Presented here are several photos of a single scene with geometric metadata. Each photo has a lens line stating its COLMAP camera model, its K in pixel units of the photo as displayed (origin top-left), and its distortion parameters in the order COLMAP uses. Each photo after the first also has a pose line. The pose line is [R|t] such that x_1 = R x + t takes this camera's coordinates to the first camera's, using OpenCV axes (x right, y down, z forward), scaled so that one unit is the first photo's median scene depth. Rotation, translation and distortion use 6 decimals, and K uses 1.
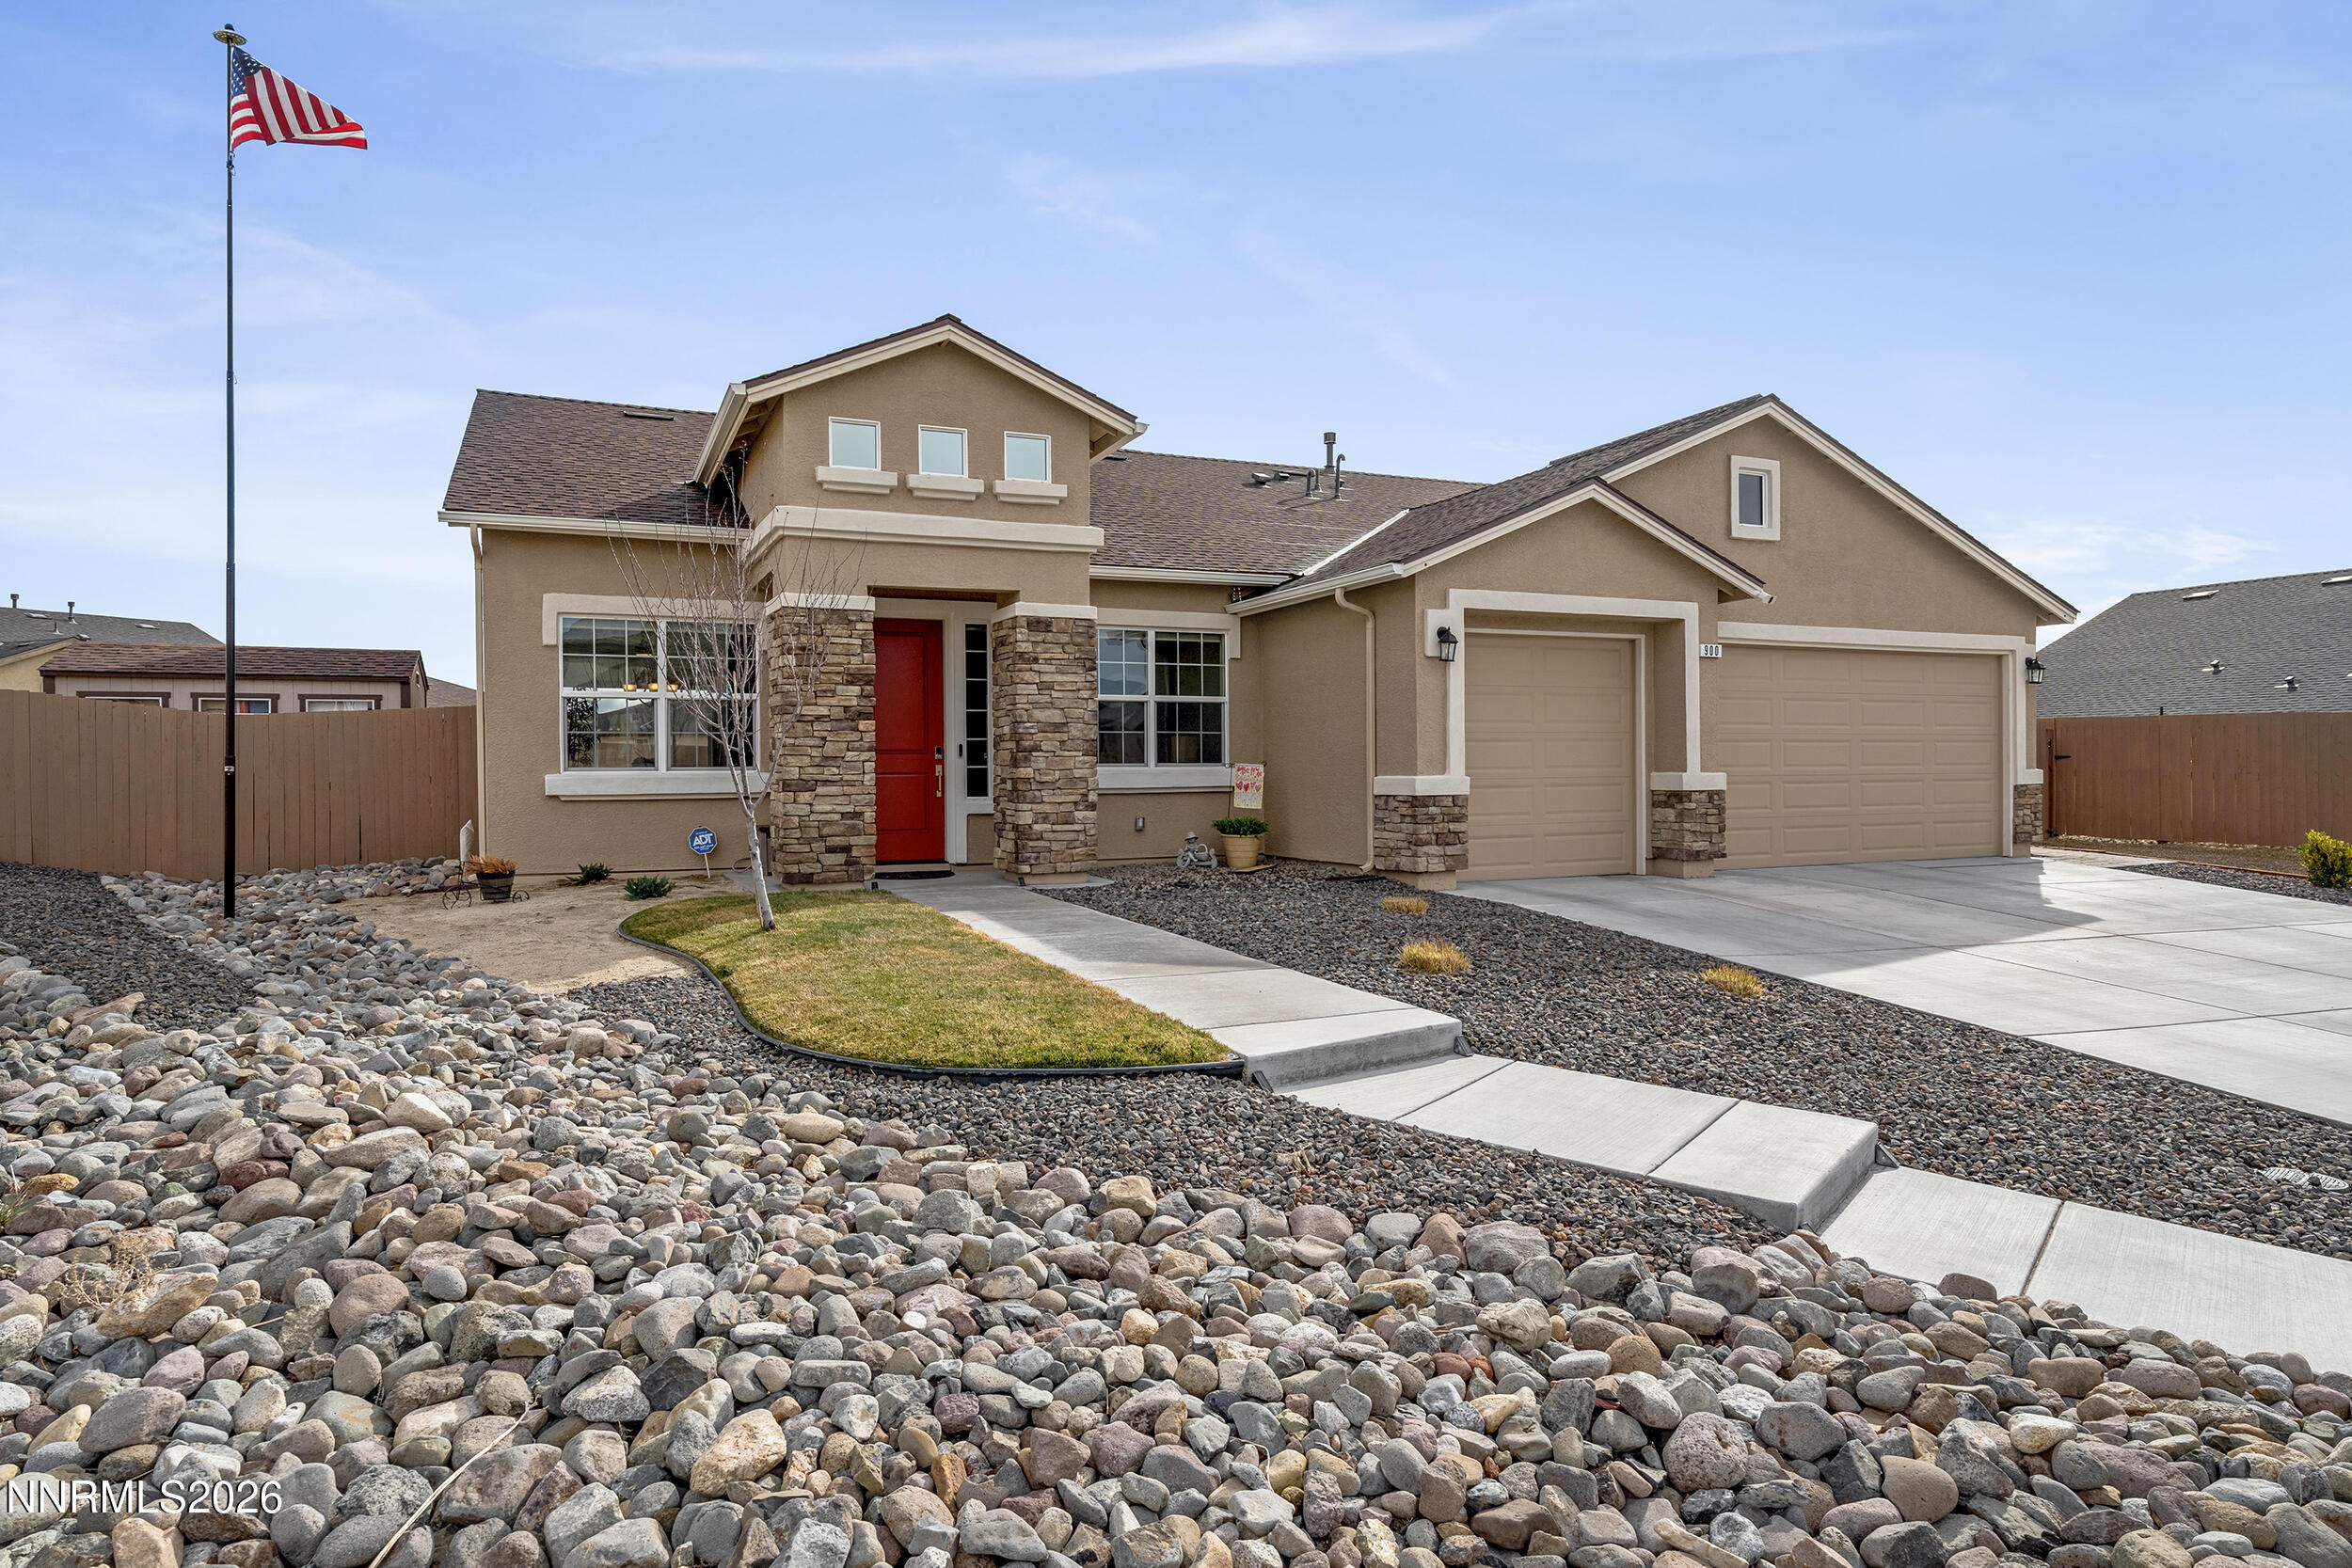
lens RADIAL K [[1395.2, 0, 1176.0], [0, 1395.2, 784.0], [0, 0, 1]] dist [0.002513, 0.001452]
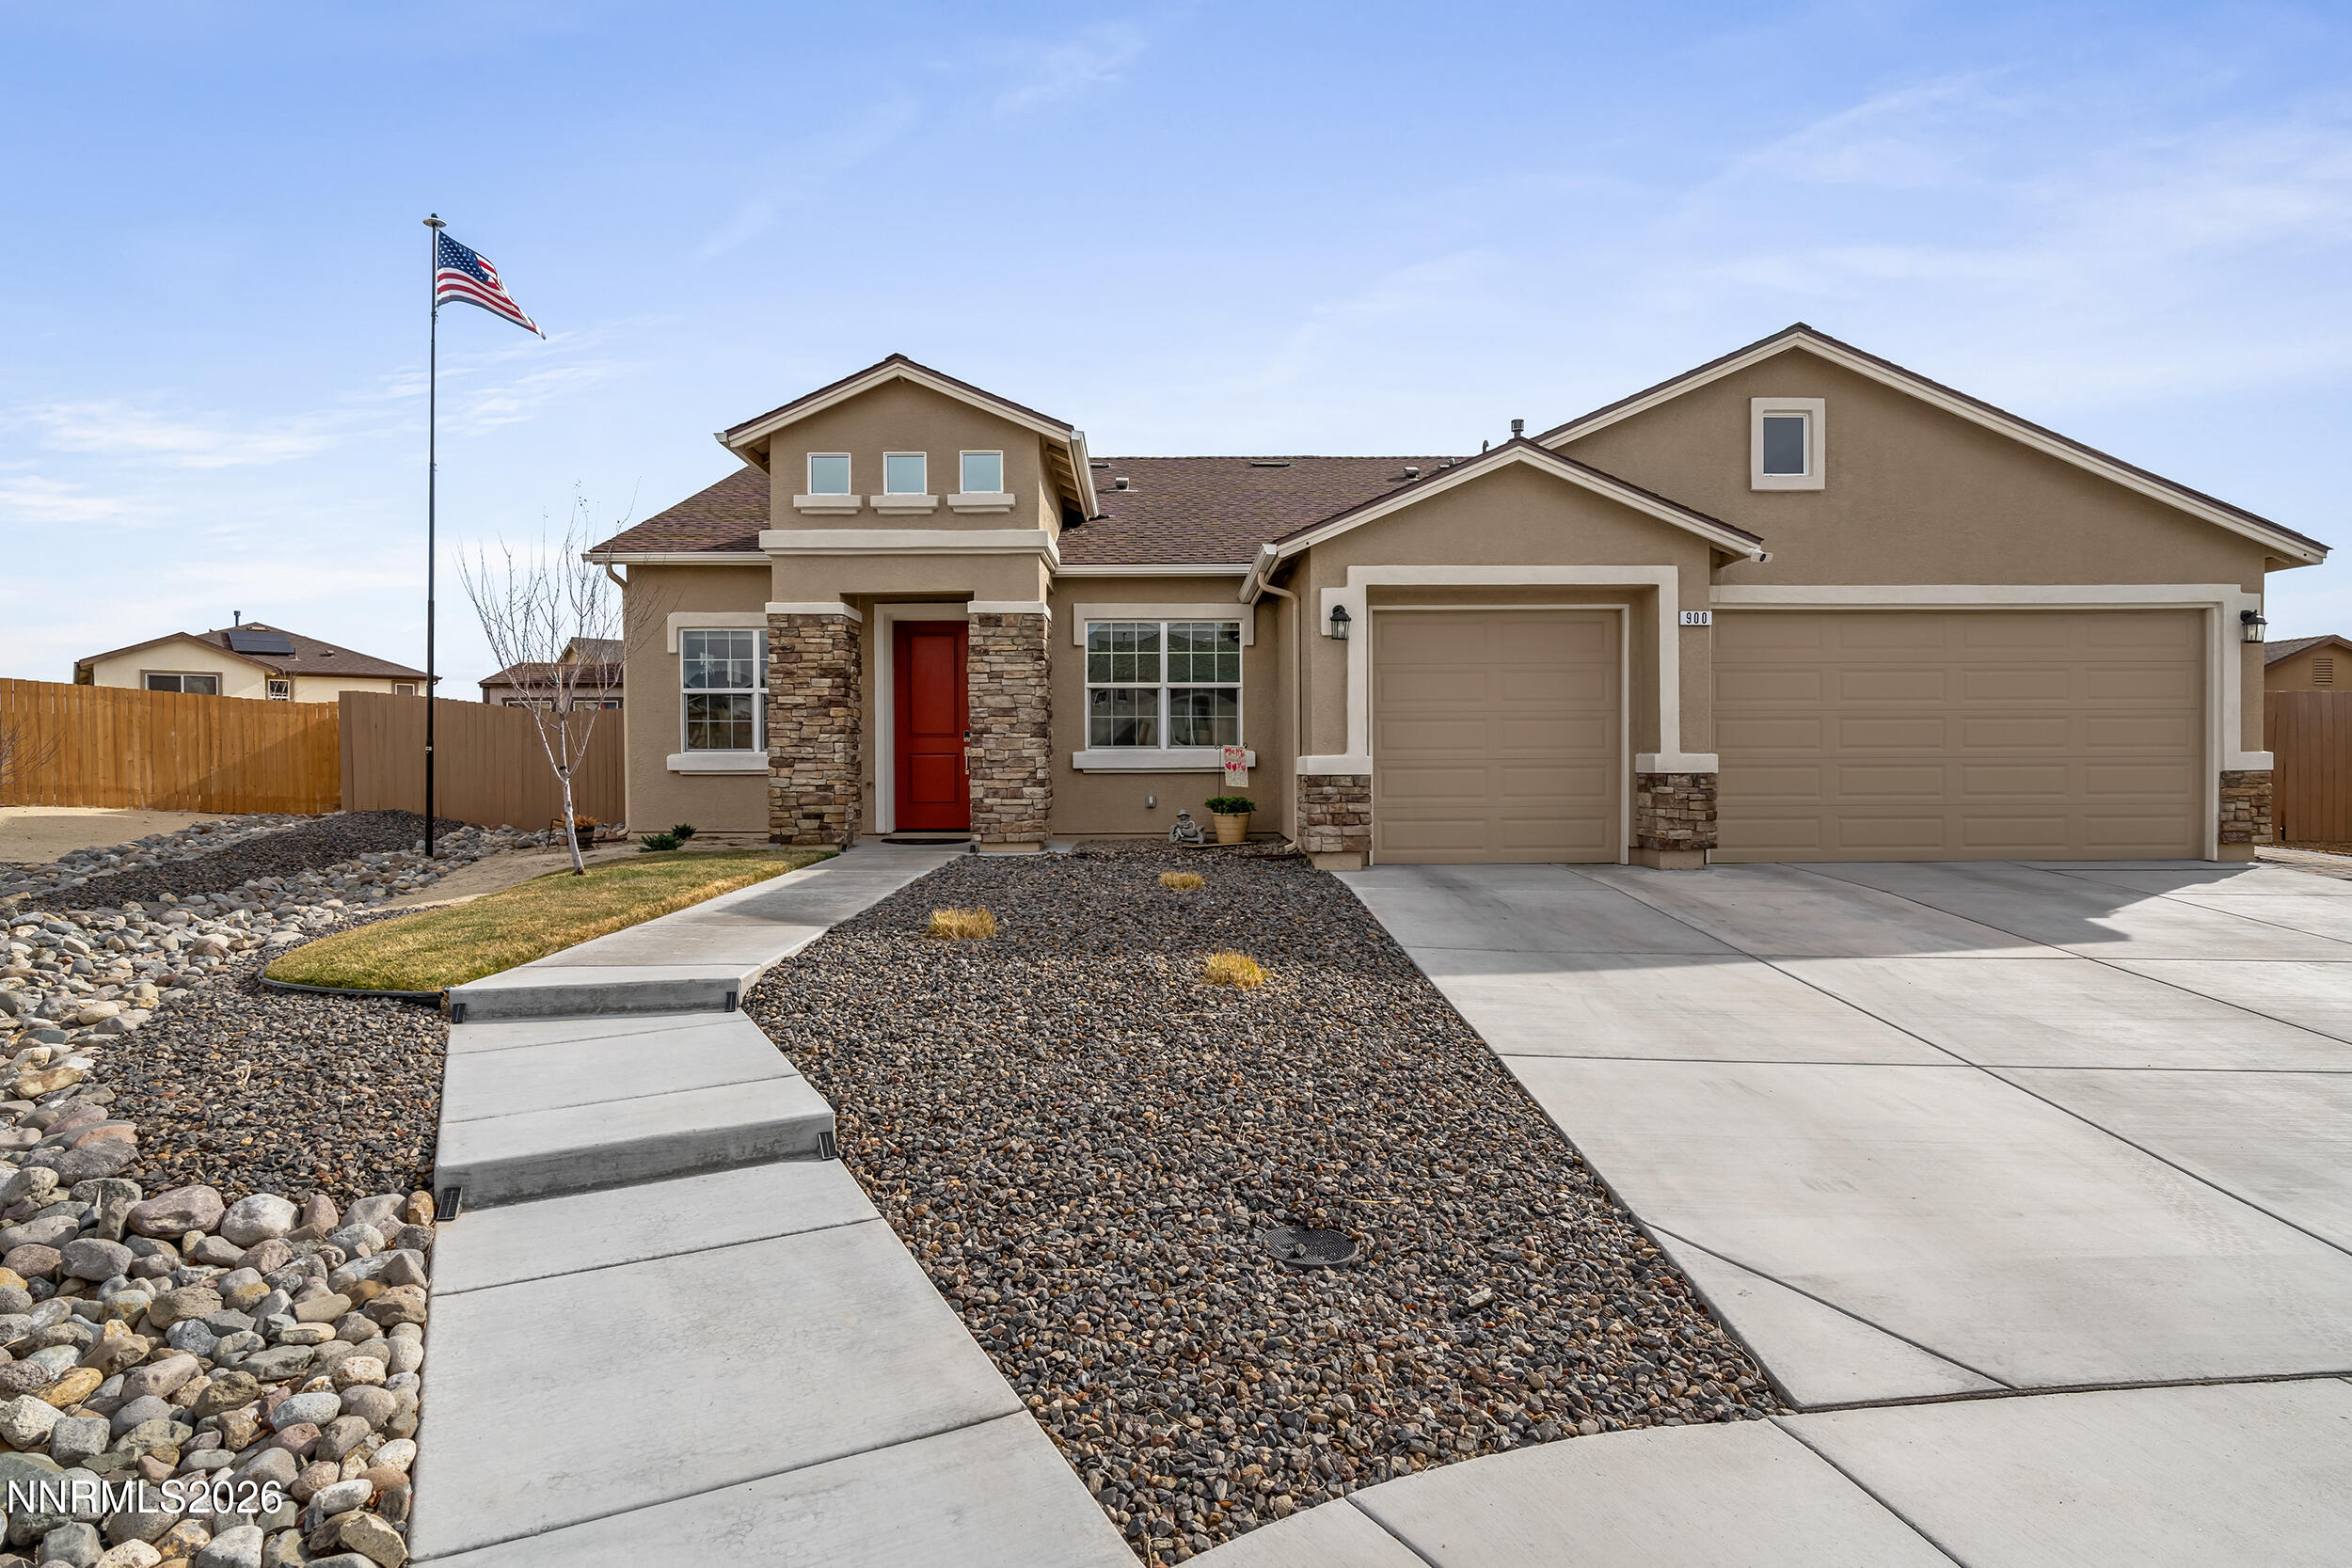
lens RADIAL K [[1254.9, 0, 1162.0], [0, 1254.9, 777.9], [0, 0, 1]] dist [-0.002514, 0.000074]
pose [[0.915046, 0.008253, -0.403266, 0.432907], [-0.006732, 0.999964, 0.005189, 0.006231], [0.403294, -0.002033, 0.915068, 0.131405]]
